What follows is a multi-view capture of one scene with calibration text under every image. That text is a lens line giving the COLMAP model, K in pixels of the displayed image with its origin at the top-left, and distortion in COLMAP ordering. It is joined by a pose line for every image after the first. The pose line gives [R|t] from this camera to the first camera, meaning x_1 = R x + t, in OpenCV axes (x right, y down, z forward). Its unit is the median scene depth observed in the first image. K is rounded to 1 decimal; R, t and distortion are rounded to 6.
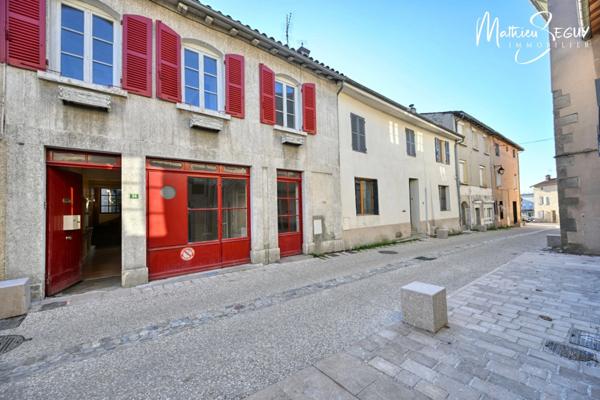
lens RADIAL K [[231.9, 0, 301.7], [0, 231.9, 202.7], [0, 0, 1]] dist [0.000423, 0.000221]
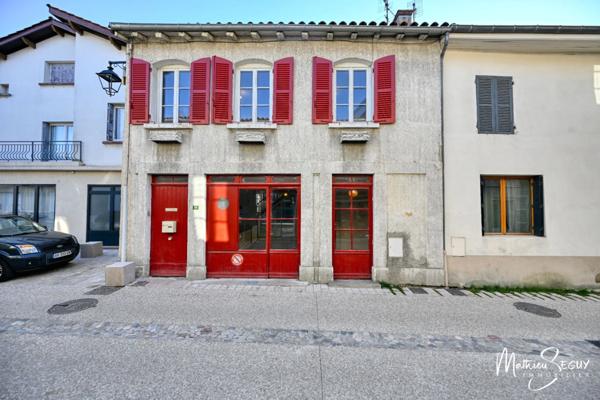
lens RADIAL K [[231.9, 0, 301.7], [0, 231.9, 202.7], [0, 0, 1]] dist [0.000423, 0.000221]
pose [[0.781324, 0.016252, -0.623914, 0.333742], [-0.009599, 0.999856, 0.014025, -0.052366], [0.624052, -0.004969, 0.781367, 0.262052]]
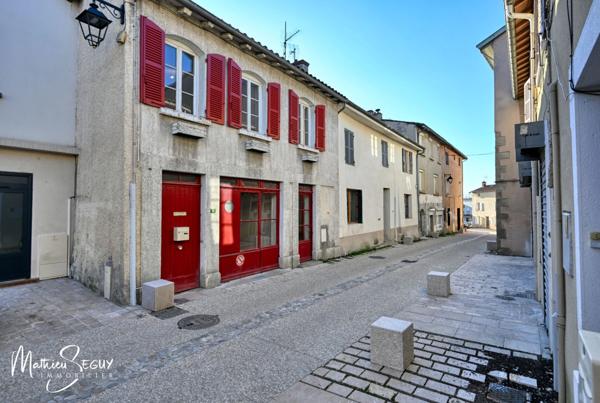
lens RADIAL K [[296.7, 0, 300.0], [0, 296.7, 201.5], [0, 0, 1]] dist [-0.003806, -0.000554]
pose [[0.964693, 0.029409, 0.261731, -0.467720], [-0.030471, 0.999536, -0.000003, -0.060030], [-0.261610, -0.007972, 0.965141, -0.375366]]
